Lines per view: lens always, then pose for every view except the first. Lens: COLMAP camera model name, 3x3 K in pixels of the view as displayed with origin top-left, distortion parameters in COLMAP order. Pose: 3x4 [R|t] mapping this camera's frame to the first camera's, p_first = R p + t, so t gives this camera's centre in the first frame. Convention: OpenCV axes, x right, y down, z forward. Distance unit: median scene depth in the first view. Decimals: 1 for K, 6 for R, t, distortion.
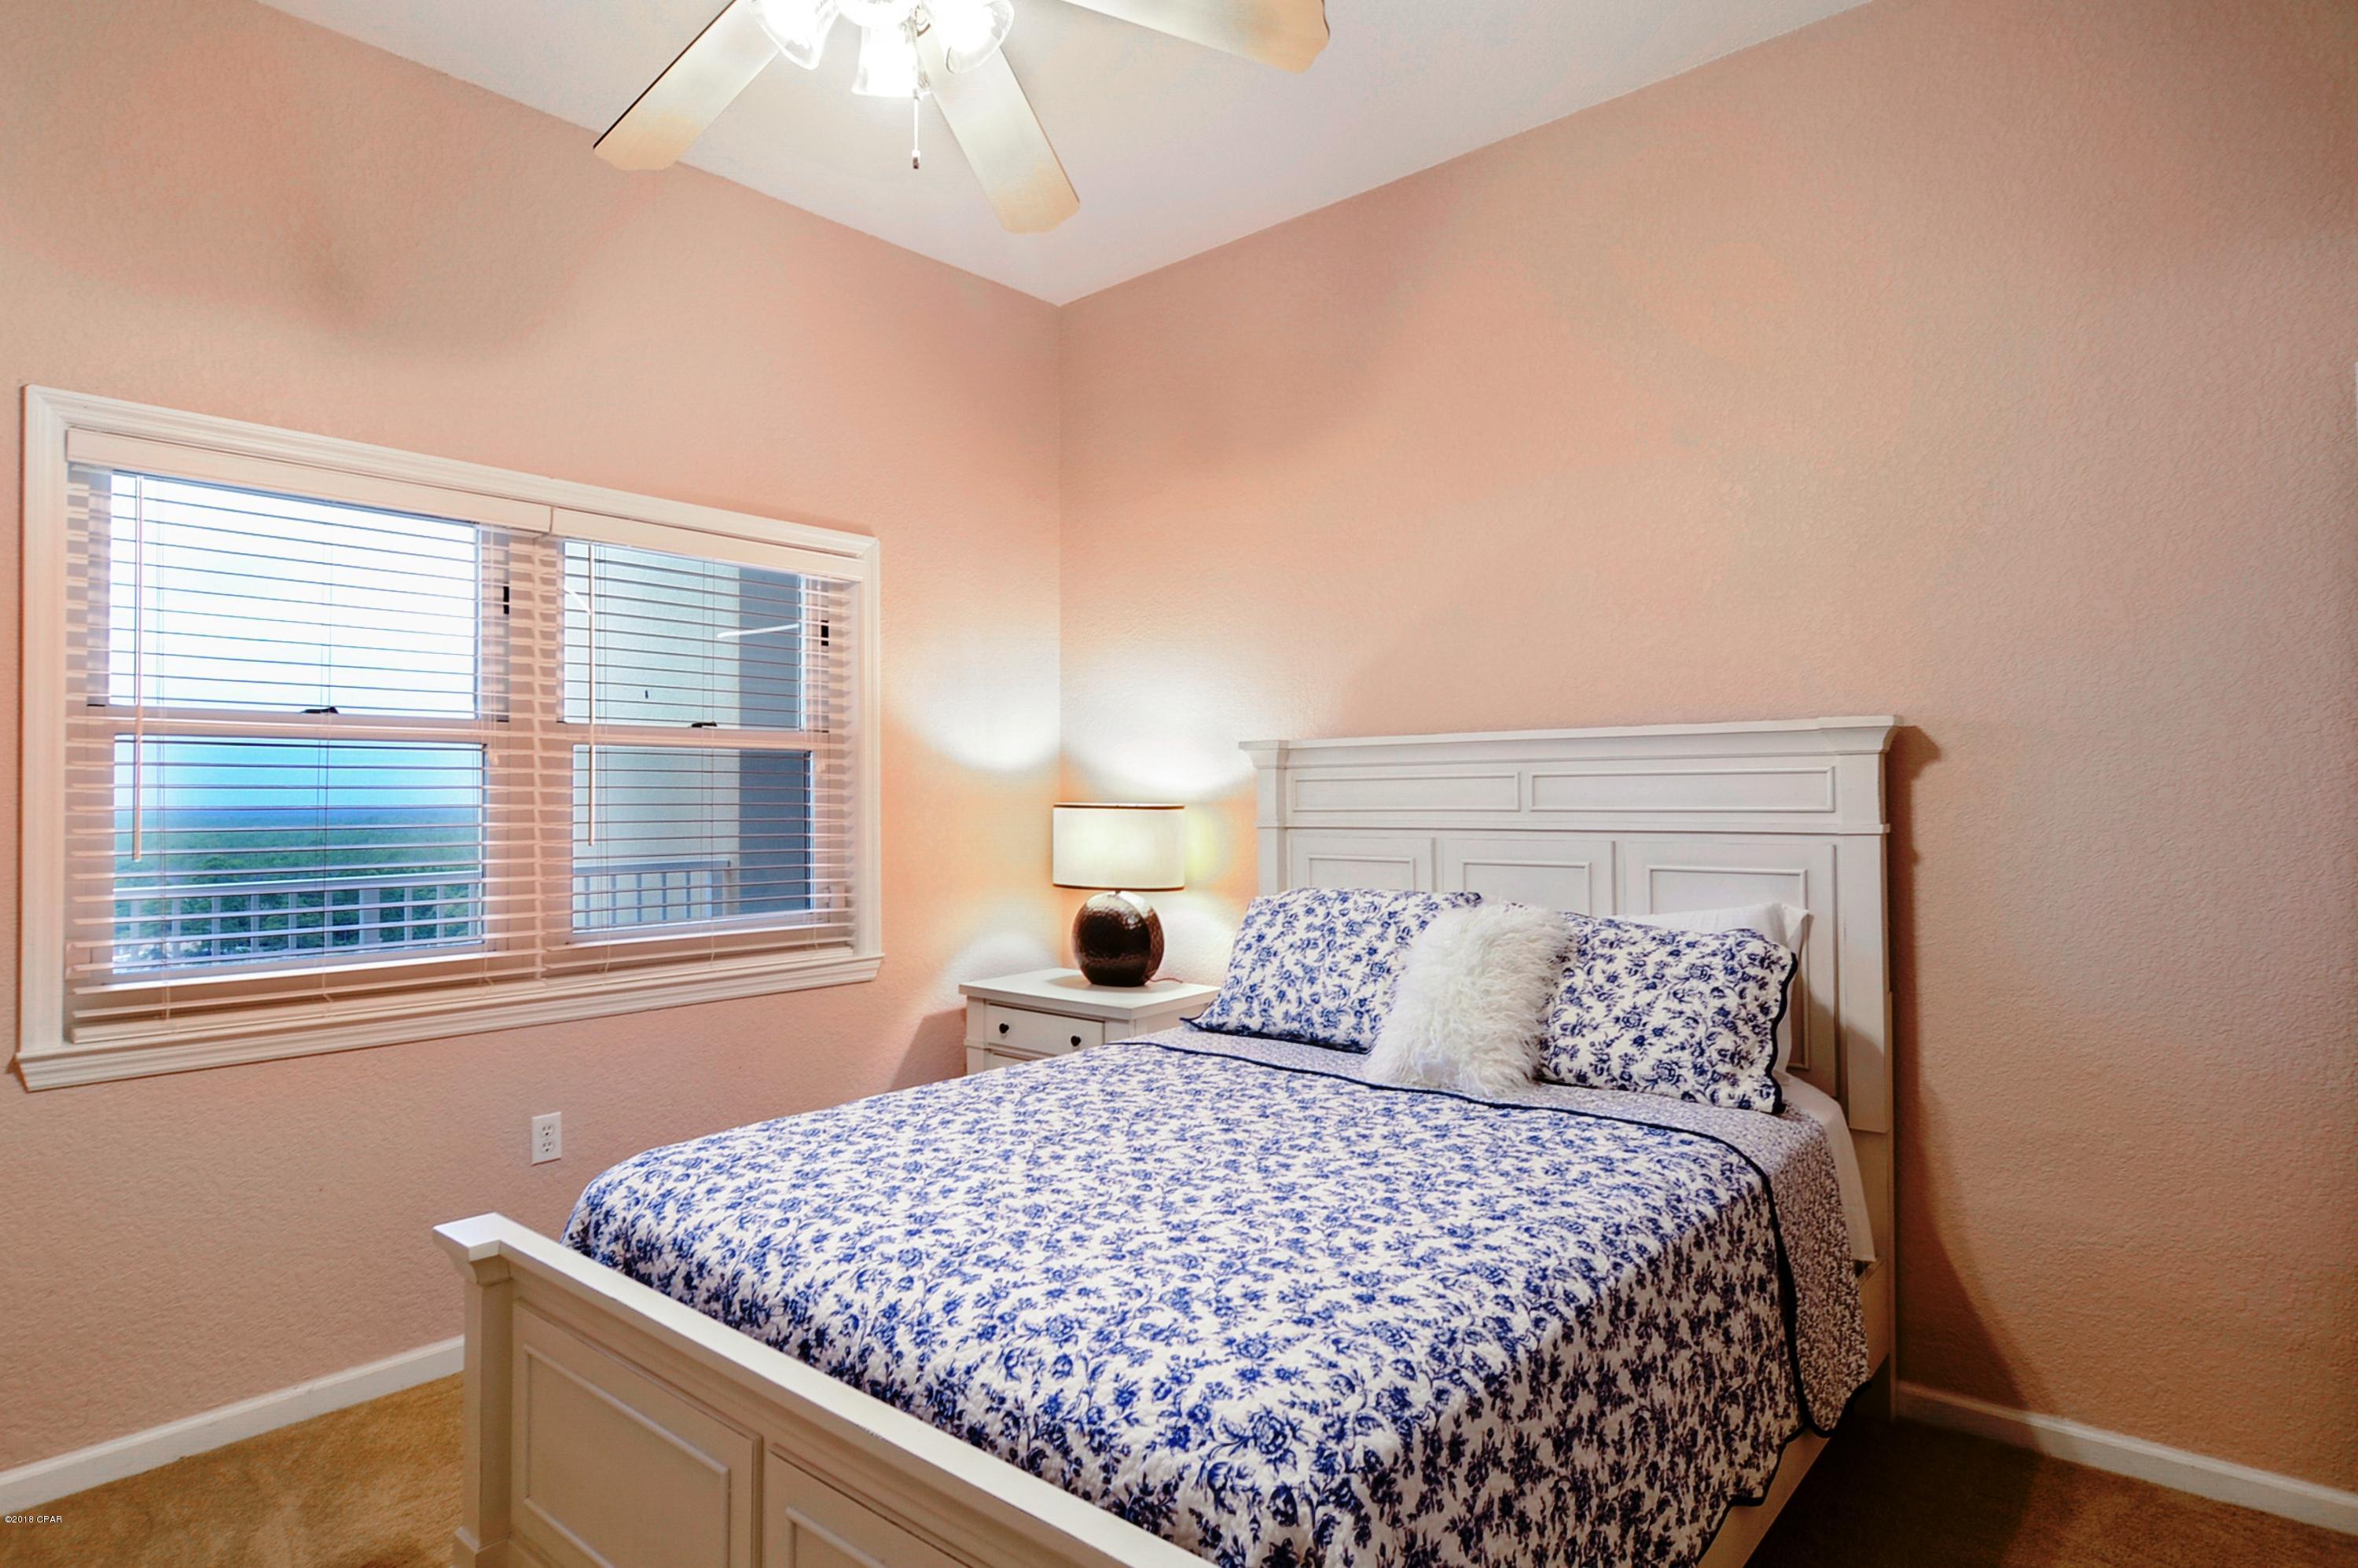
lens RADIAL K [[1266.5, 0, 1177.9], [0, 1266.5, 809.5], [0, 0, 1]] dist [0.000305, -0.000930]
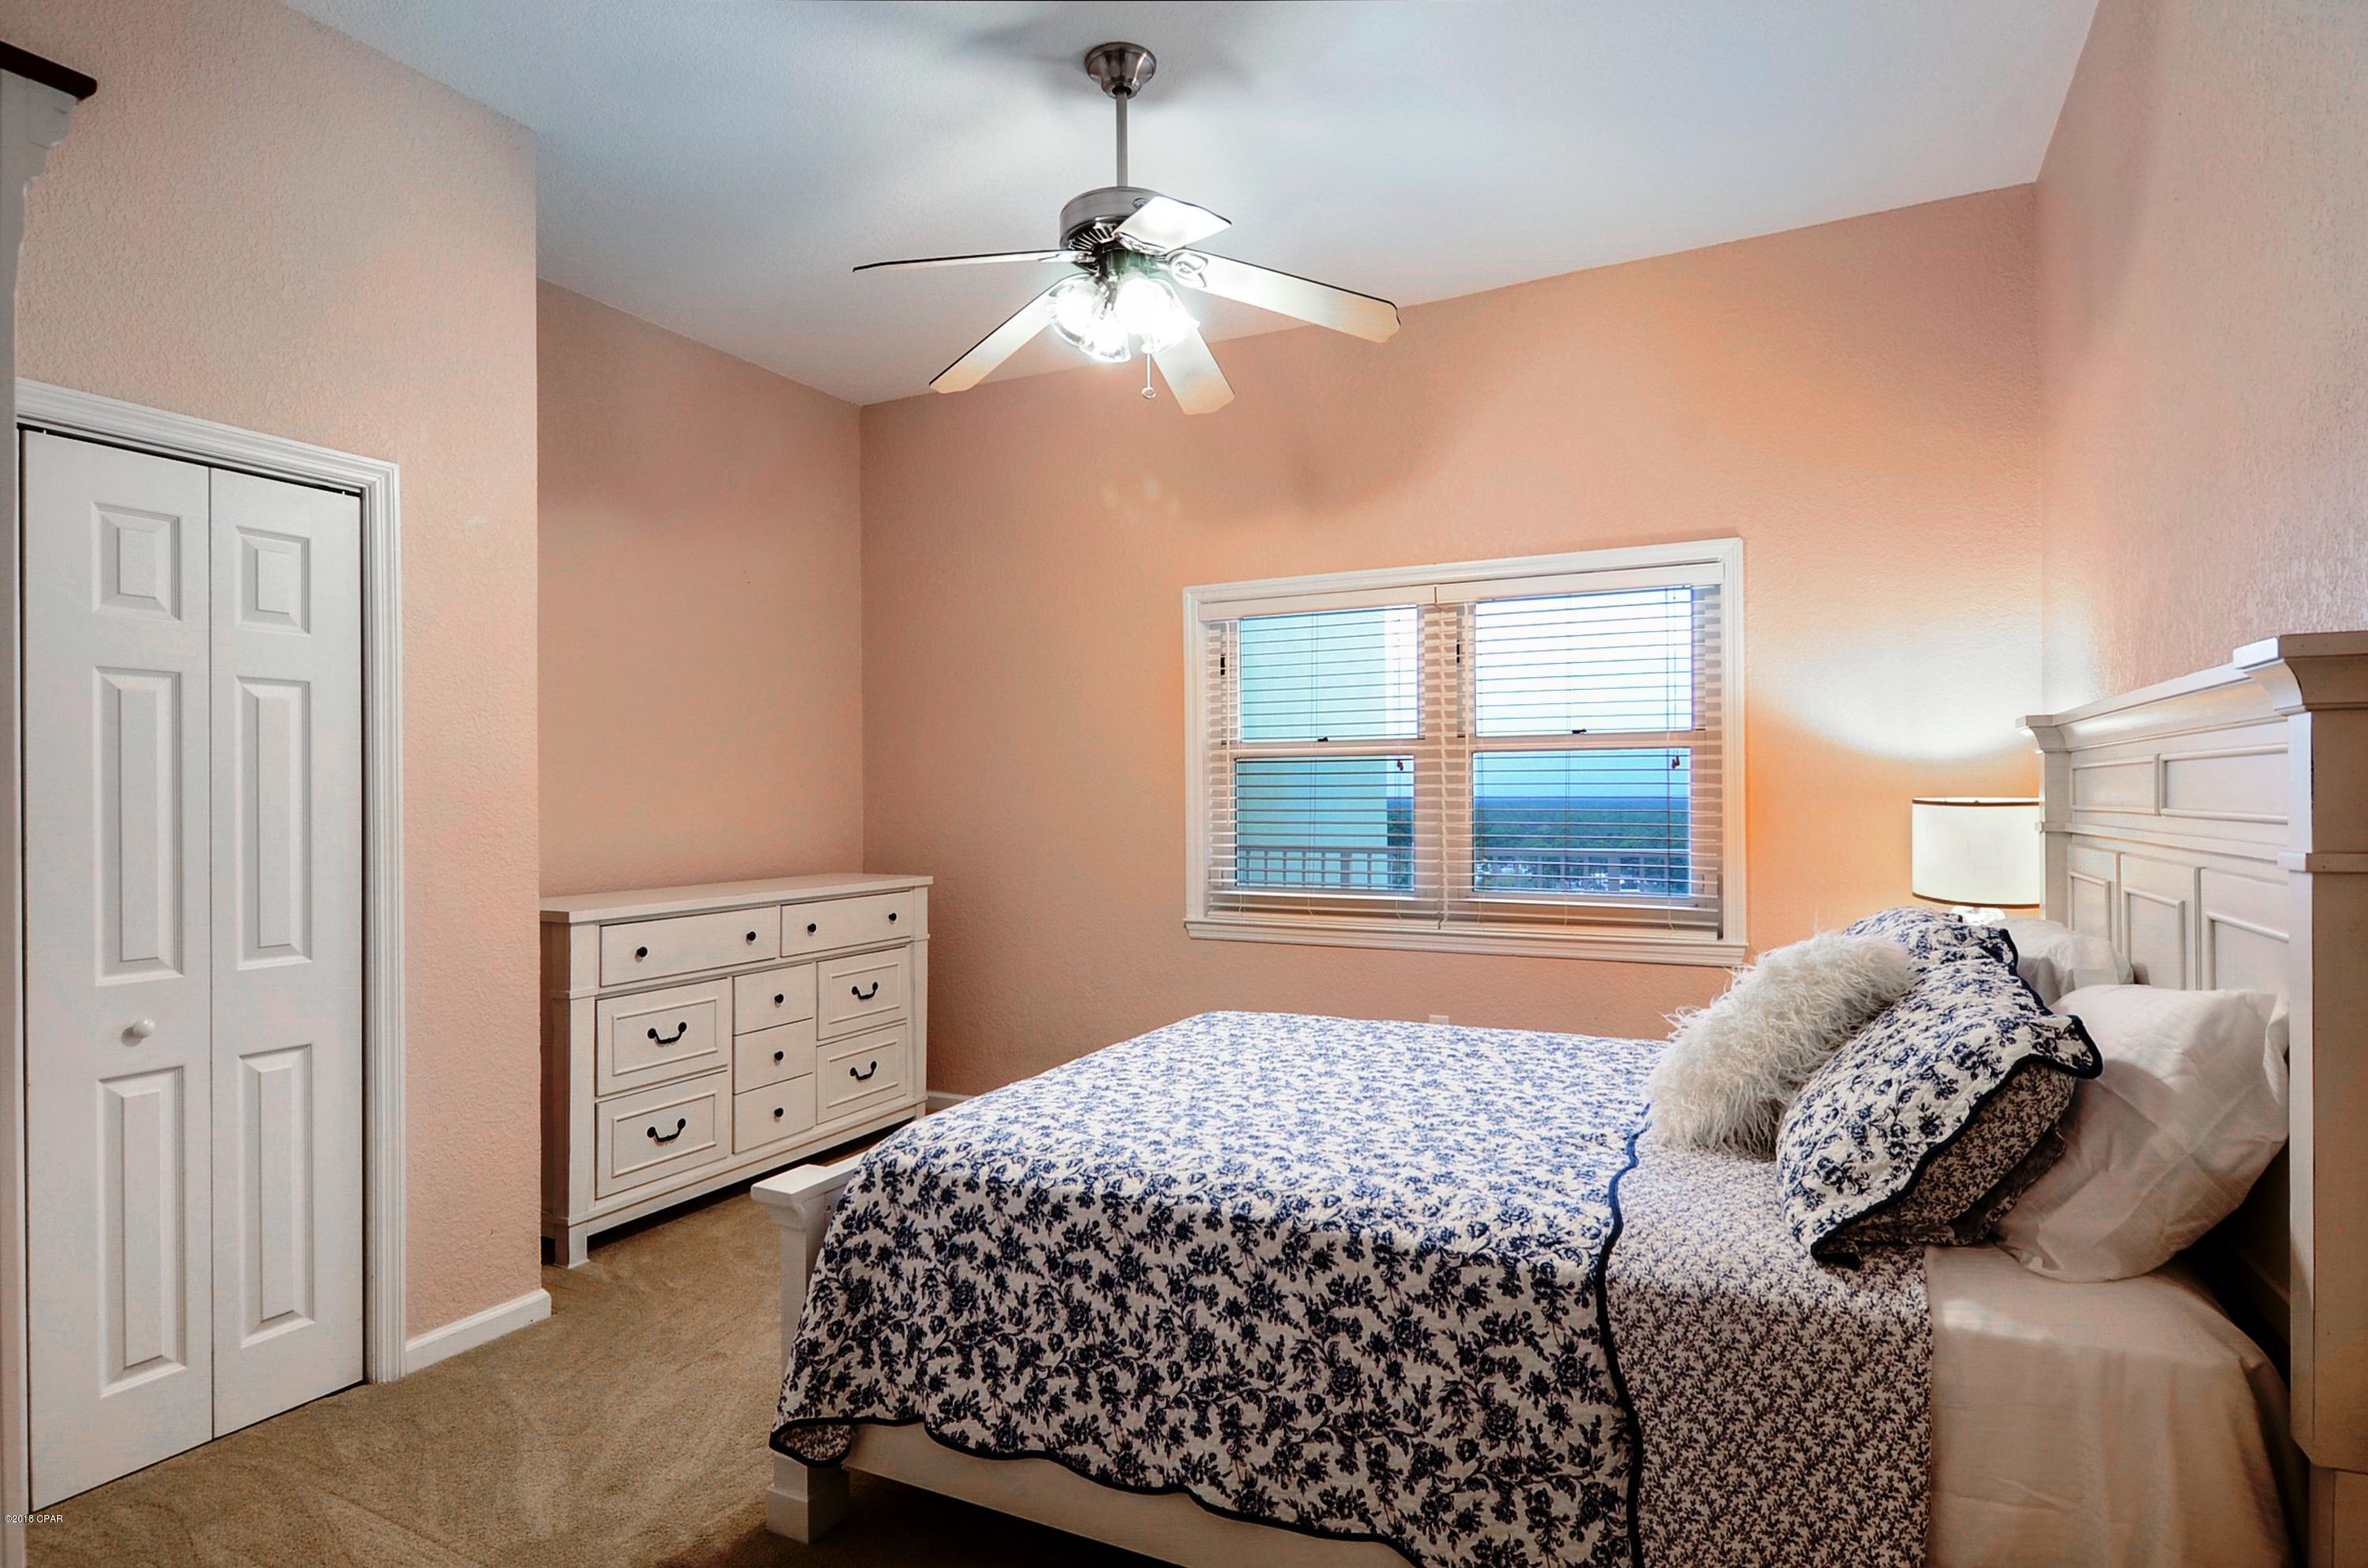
lens RADIAL K [[1264.8, 0, 1179.5], [0, 1264.8, 800.5], [0, 0, 1]] dist [0.002282, -0.000783]
pose [[0.240901, 0.008455, -0.970513, 0.983717], [-0.003762, 0.999963, 0.007777, -0.011768], [0.970542, 0.001778, 0.240924, 0.467707]]
